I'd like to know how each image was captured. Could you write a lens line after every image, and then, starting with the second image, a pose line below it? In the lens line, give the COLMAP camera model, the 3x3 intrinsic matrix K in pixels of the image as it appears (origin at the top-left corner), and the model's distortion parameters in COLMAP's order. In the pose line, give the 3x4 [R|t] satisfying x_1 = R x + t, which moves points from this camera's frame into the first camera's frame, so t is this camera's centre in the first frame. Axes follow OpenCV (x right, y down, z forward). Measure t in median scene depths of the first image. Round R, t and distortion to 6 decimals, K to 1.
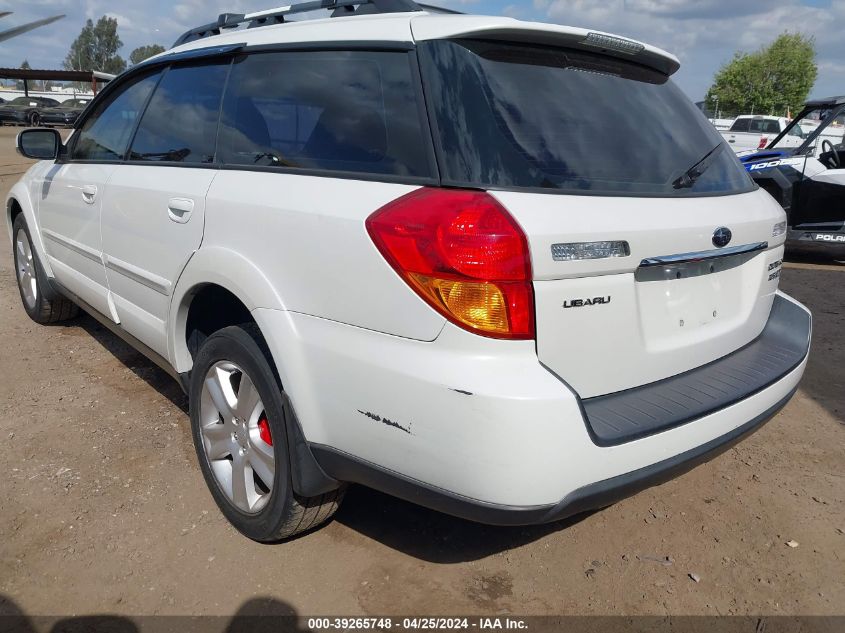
lens RADIAL K [[663.2, 0, 422.5], [0, 663.2, 316.5], [0, 0, 1]] dist [-0.006852, 0.004988]
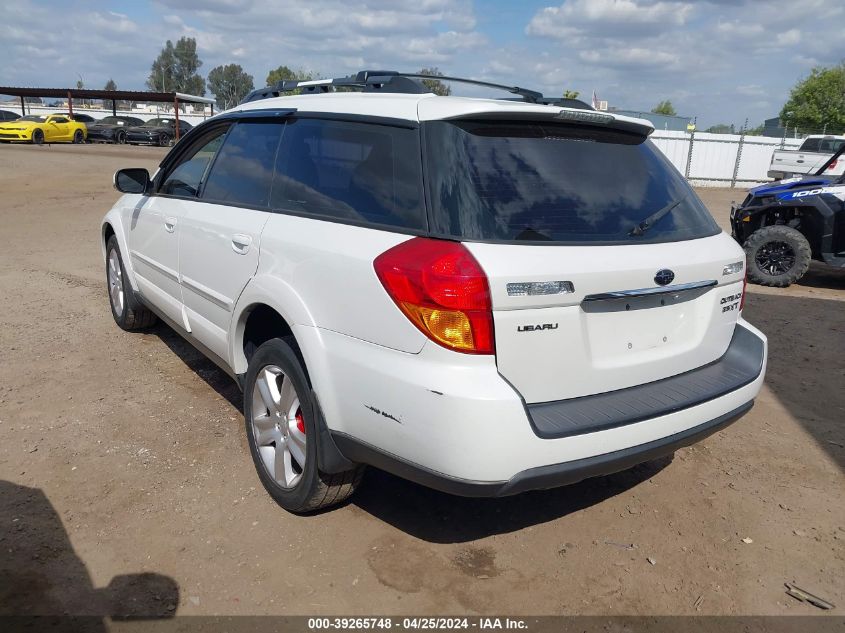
lens RADIAL K [[655.3, 0, 422.5], [0, 655.3, 316.5], [0, 0, 1]] dist [0.005457, -0.002811]
pose [[0.995540, 0.025463, -0.090834, 0.094724], [-0.027433, 0.999413, -0.020507, -0.007389], [0.090258, 0.022907, 0.995655, -0.205753]]
